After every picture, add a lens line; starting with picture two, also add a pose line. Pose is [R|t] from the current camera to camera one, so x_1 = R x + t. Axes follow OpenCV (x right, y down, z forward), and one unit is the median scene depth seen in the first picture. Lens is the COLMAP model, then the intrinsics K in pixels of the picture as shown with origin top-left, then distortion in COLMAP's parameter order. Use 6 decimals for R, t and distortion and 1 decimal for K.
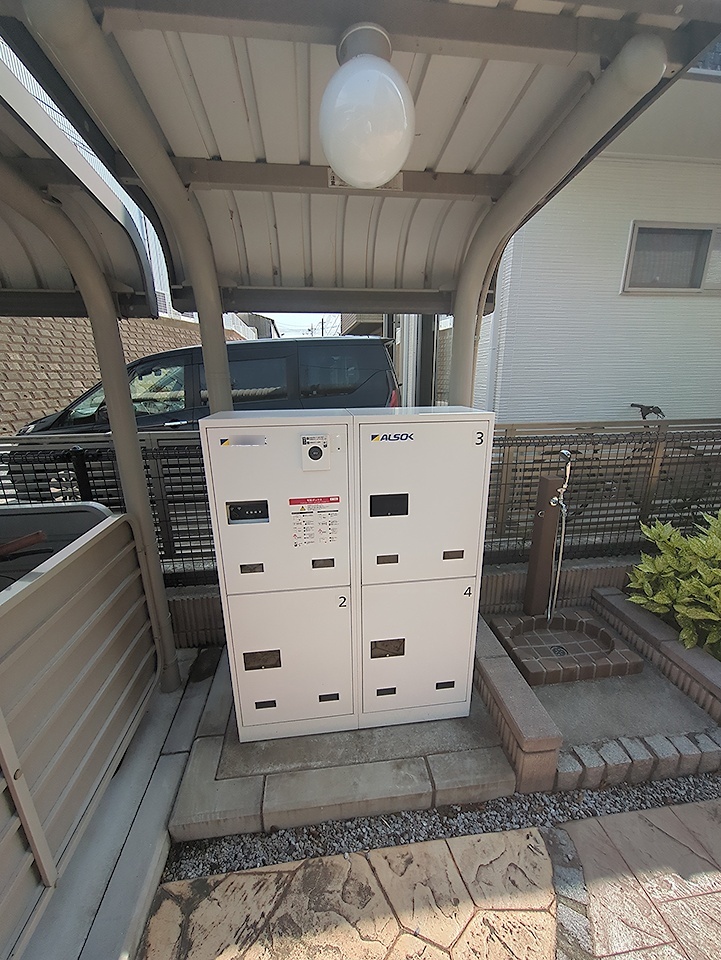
lens RADIAL K [[377.7, 0, 354.2], [0, 377.7, 485.3], [0, 0, 1]] dist [0.000395, -0.000198]
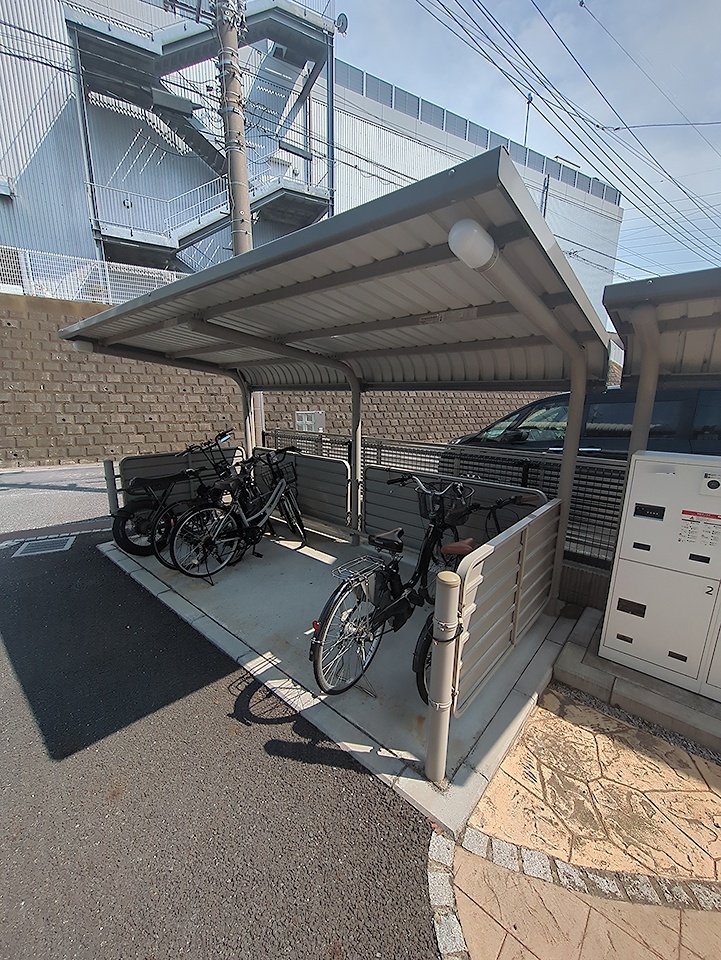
lens RADIAL K [[377.7, 0, 358.3], [0, 377.7, 484.7], [0, 0, 1]] dist [0.000395, -0.000198]
pose [[0.670977, 0.181860, -0.718830, 0.032241], [-0.224058, 0.973864, 0.037240, 0.162970], [0.706816, 0.136073, 0.694187, -0.989194]]
